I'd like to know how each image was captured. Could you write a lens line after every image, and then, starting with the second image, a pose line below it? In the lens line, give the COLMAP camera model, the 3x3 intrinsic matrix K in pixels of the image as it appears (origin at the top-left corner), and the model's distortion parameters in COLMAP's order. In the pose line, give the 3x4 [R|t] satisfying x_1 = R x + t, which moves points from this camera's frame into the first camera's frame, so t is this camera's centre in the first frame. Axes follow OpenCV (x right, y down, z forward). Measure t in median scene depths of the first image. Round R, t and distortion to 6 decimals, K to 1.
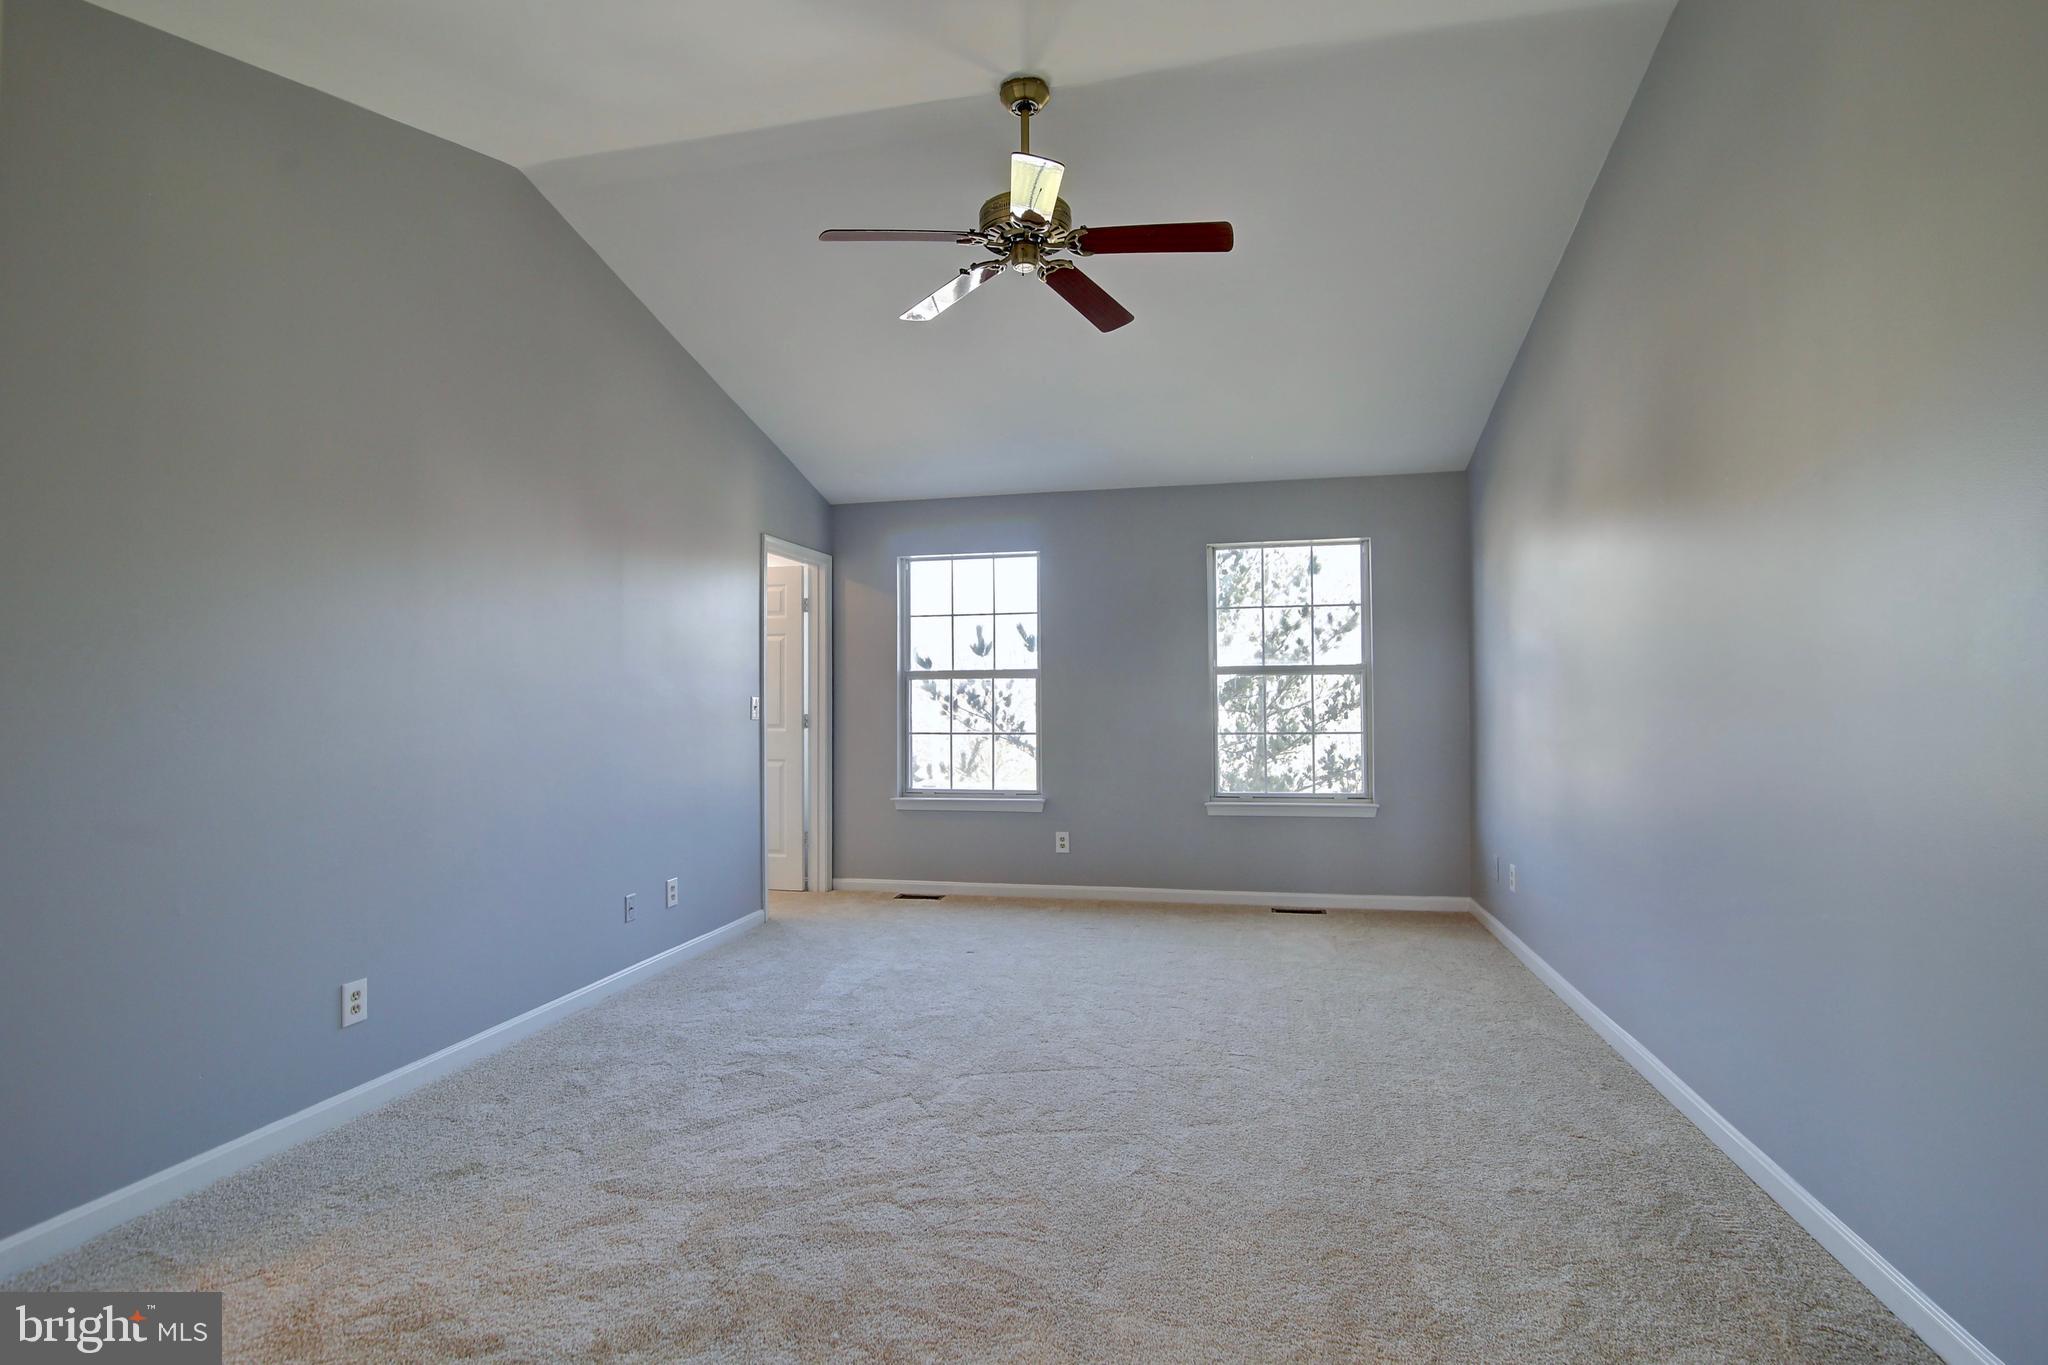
lens RADIAL K [[966.7, 0, 1023.1], [0, 966.7, 670.8], [0, 0, 1]] dist [-0.018796, 0.000280]
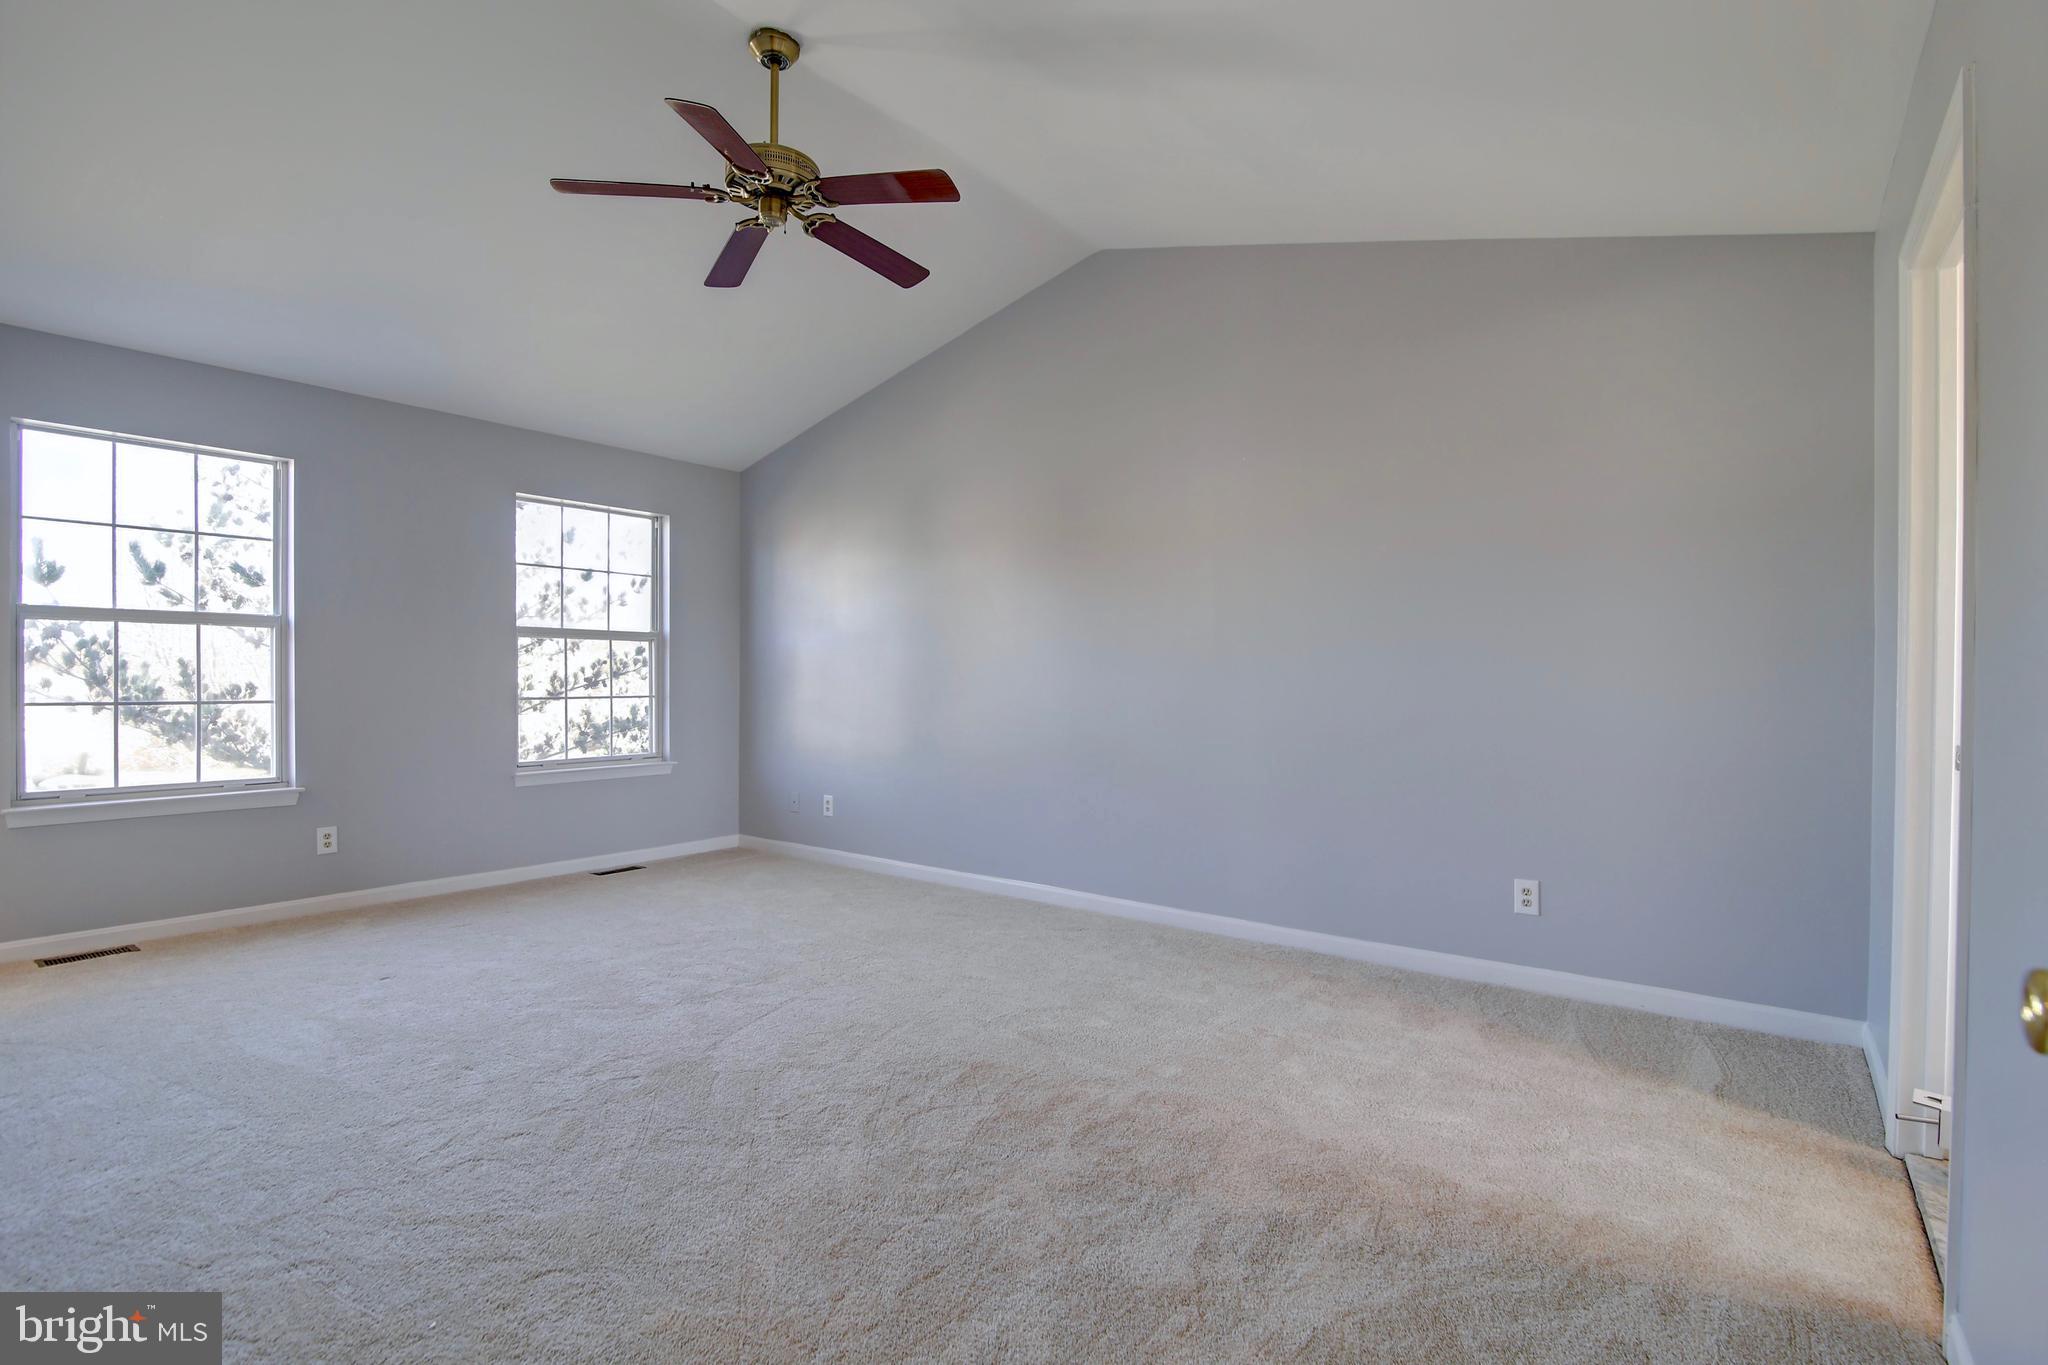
lens RADIAL K [[941.9, 0, 1026.4], [0, 941.9, 686.6], [0, 0, 1]] dist [-0.018371, 0.000048]
pose [[0.432800, 0.001910, 0.901488, -0.403890], [-0.039589, 0.999073, 0.016890, 0.018765], [-0.900620, -0.042999, 0.432474, 0.174171]]
